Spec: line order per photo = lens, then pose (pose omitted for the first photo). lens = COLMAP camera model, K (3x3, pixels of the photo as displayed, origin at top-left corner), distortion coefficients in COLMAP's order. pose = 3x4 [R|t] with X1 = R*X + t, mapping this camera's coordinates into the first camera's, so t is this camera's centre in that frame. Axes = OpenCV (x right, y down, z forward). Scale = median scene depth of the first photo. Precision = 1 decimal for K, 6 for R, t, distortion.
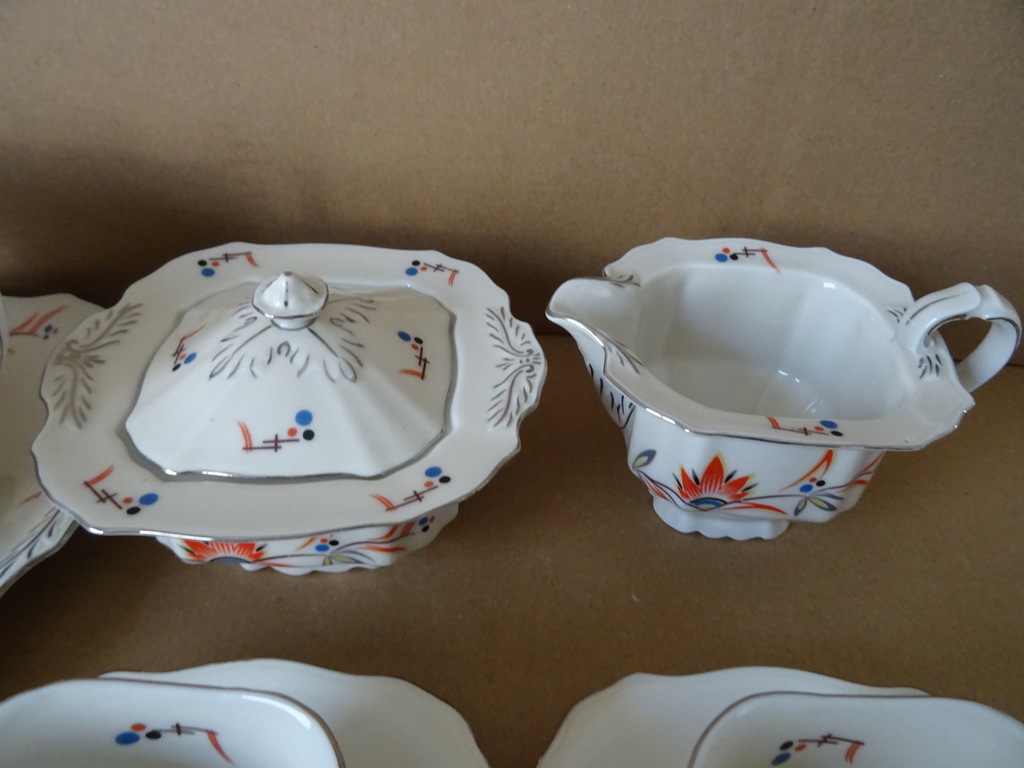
lens RADIAL K [[711.7, 0, 491.7], [0, 711.7, 371.4], [0, 0, 1]] dist [0.006219, -0.017699]
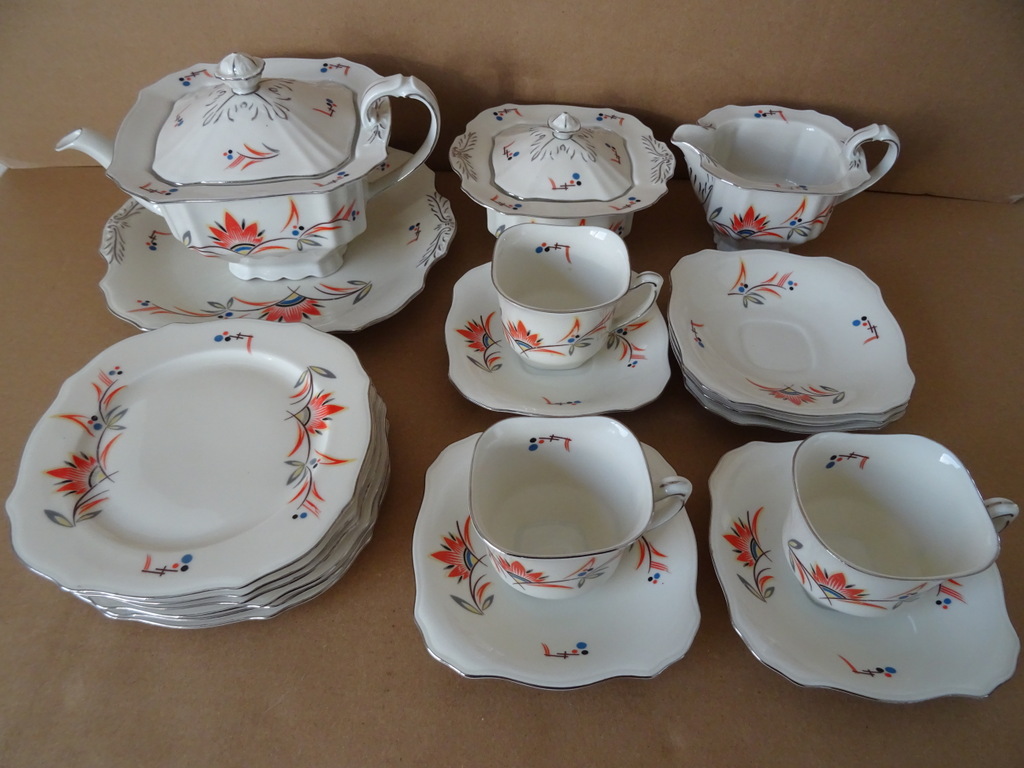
lens RADIAL K [[711.7, 0, 512.9], [0, 711.7, 378.4], [0, 0, 1]] dist [0.006219, -0.017699]
pose [[0.999979, 0.006262, -0.001767, -0.380356], [-0.005981, 0.991577, 0.129381, 0.346638], [0.002563, -0.129368, 0.991593, -1.148123]]
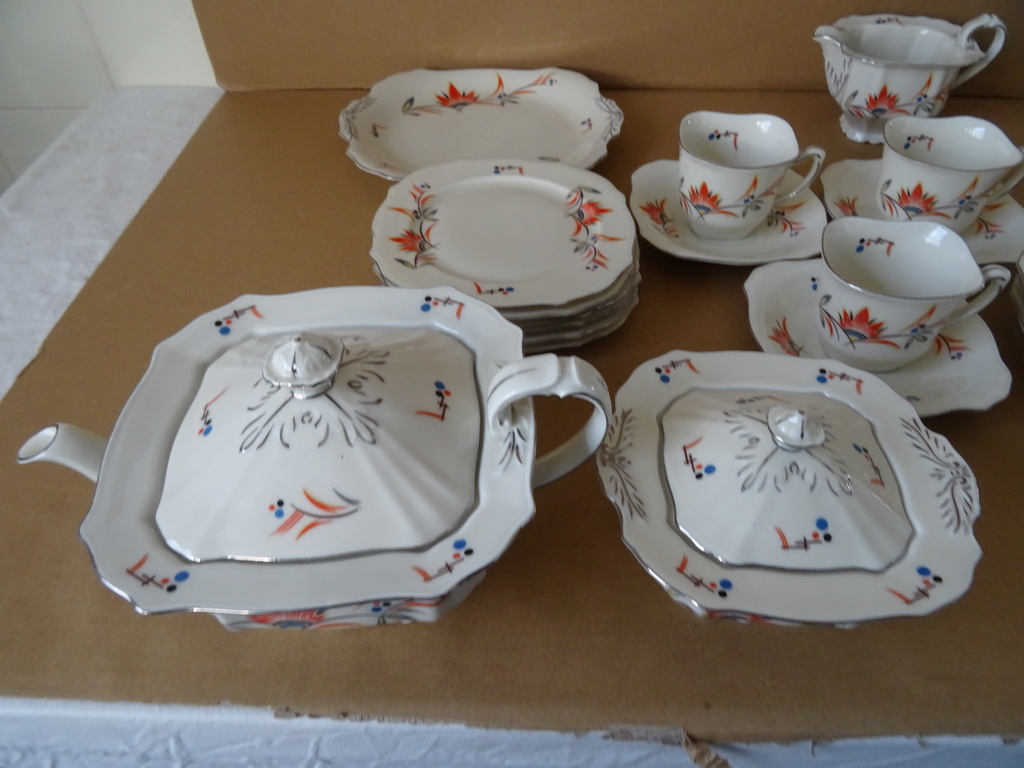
lens RADIAL K [[711.7, 0, 495.1], [0, 711.7, 369.7], [0, 0, 1]] dist [0.006219, -0.017699]
pose [[0.994930, 0.032181, -0.095280, -0.672799], [-0.026665, 0.997925, 0.058611, -0.257318], [0.096969, -0.055773, 0.993724, -0.343559]]
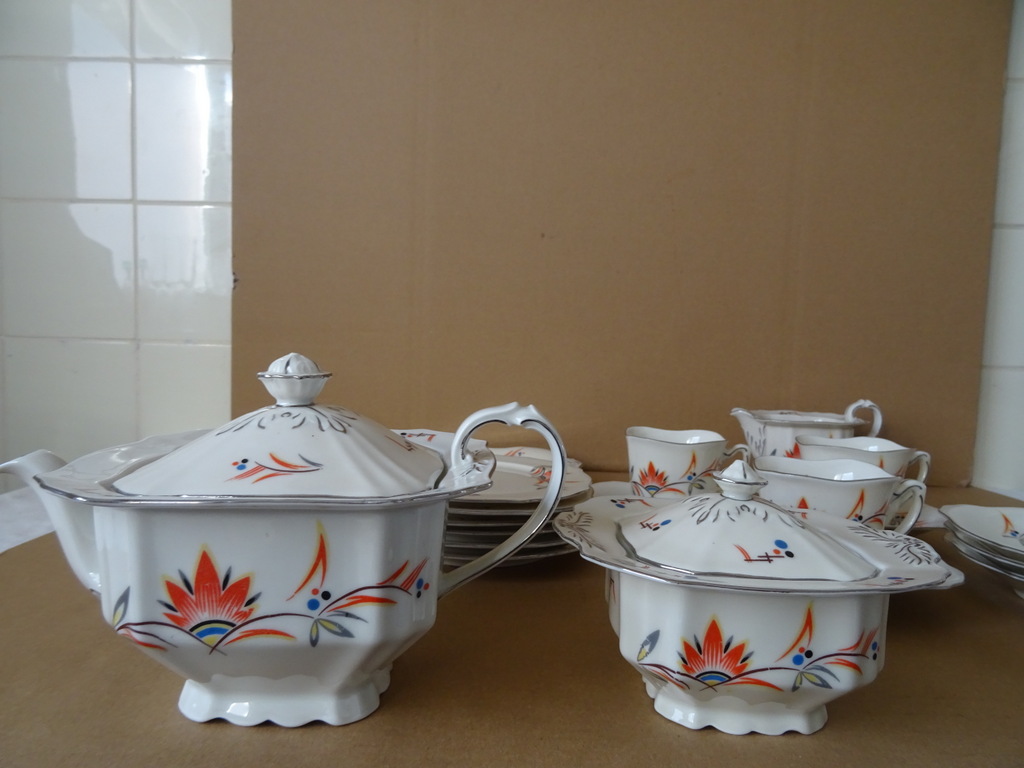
lens RADIAL K [[711.7, 0, 497.2], [0, 711.7, 384.8], [0, 0, 1]] dist [0.006219, -0.017699]
pose [[0.997175, 0.017040, -0.073151, -0.622451], [-0.058707, 0.784325, -0.617567, 0.588694], [0.046850, 0.620117, 0.783109, -0.234629]]
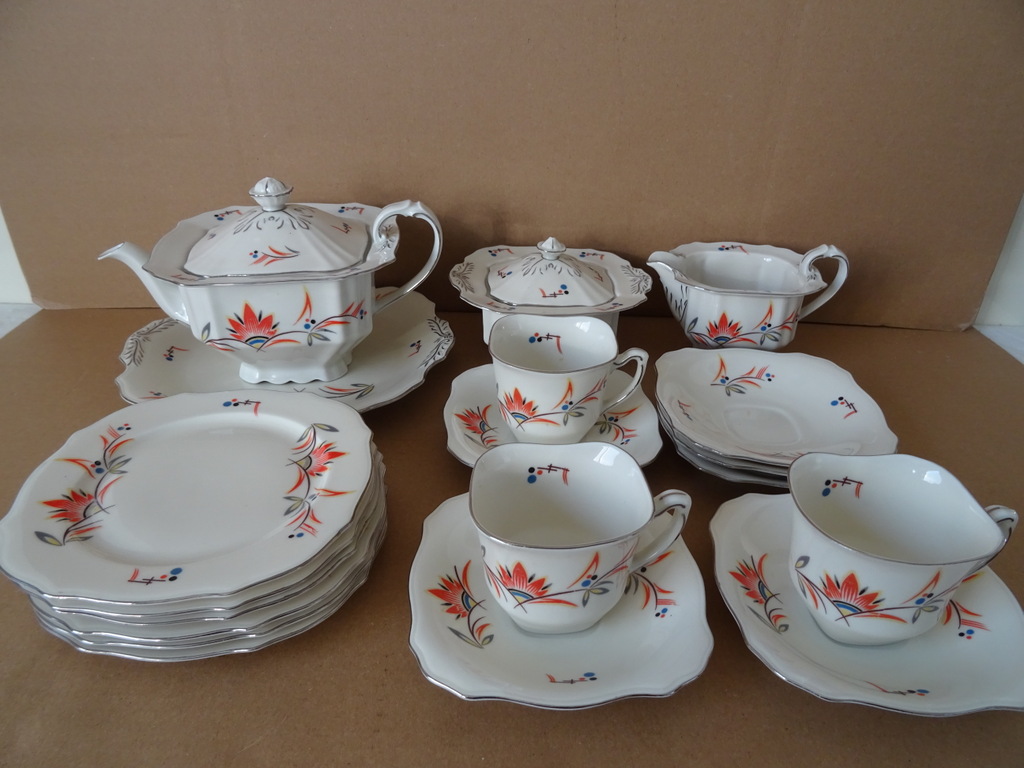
lens RADIAL K [[711.7, 0, 512.1], [0, 711.7, 392.0], [0, 0, 1]] dist [0.006219, -0.017699]
pose [[0.999925, -0.004369, 0.011461, -0.398061], [0.006546, 0.980304, -0.197387, 0.804942], [-0.010373, 0.197448, 0.980259, -1.203420]]
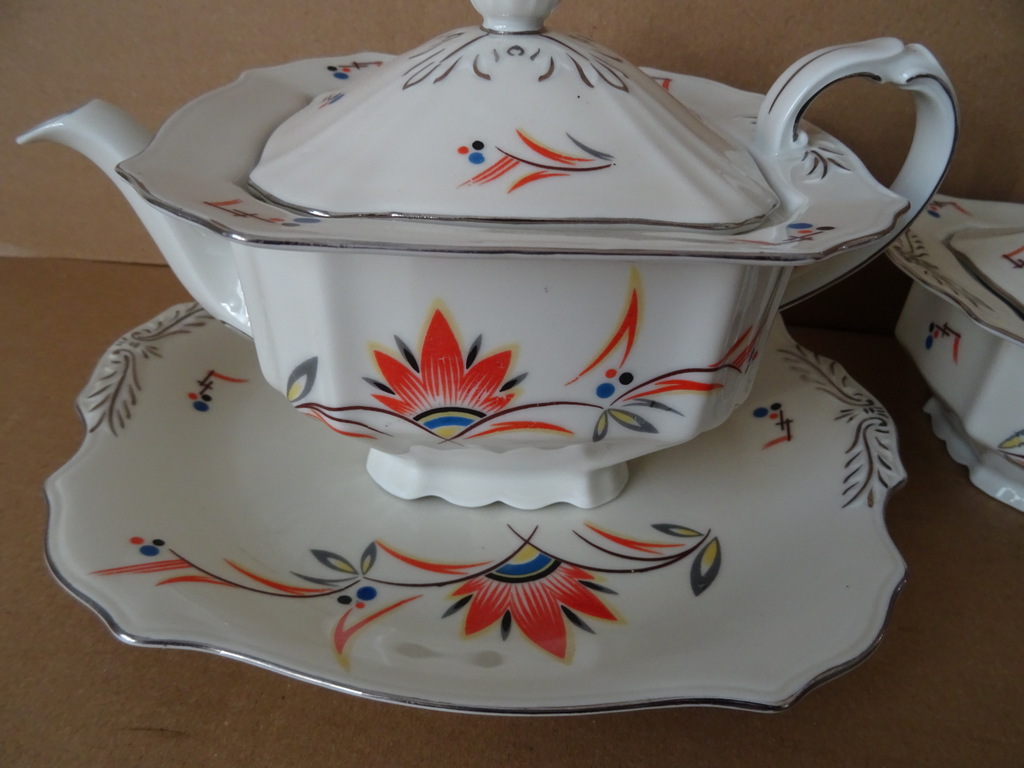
lens RADIAL K [[711.7, 0, 513.1], [0, 711.7, 391.4], [0, 0, 1]] dist [0.006219, -0.017699]
pose [[0.994825, 0.087272, -0.052028, -1.013469], [-0.093801, 0.985671, -0.140193, 0.314956], [0.039047, 0.144348, 0.988756, 0.108049]]
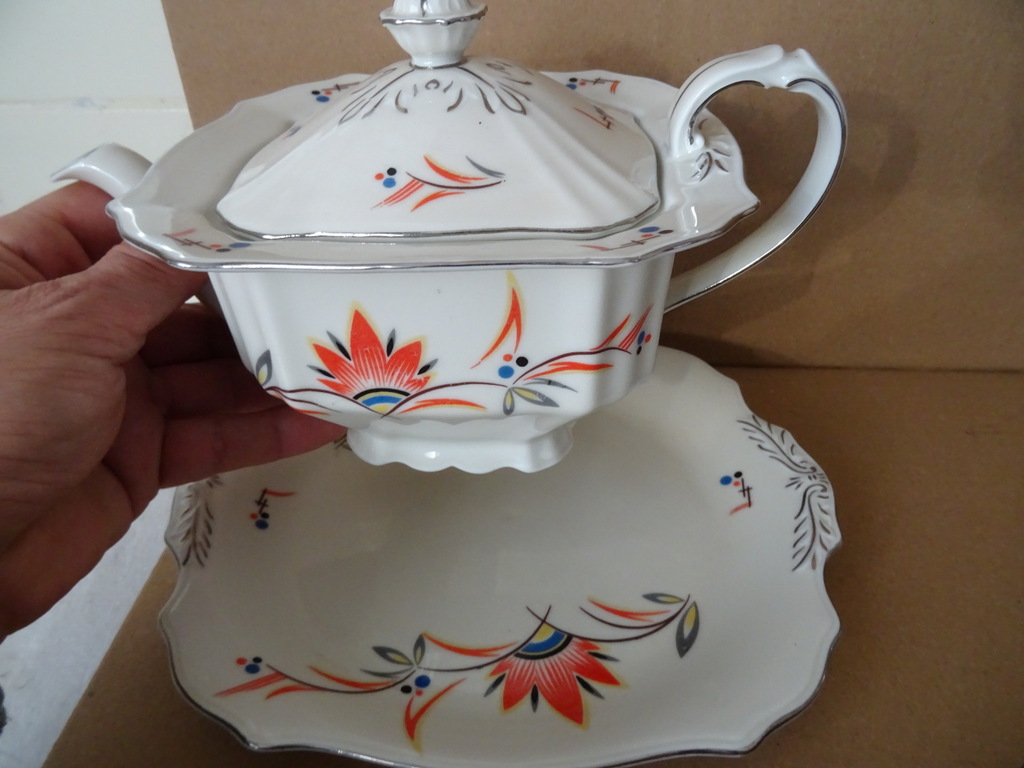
lens RADIAL K [[711.7, 0, 508.9], [0, 711.7, 382.3], [0, 0, 1]] dist [0.006219, -0.017699]
pose [[0.983742, 0.072580, -0.164270, -0.828513], [-0.090273, 0.990583, -0.102934, 0.304874], [0.155252, 0.116089, 0.981030, -0.003724]]
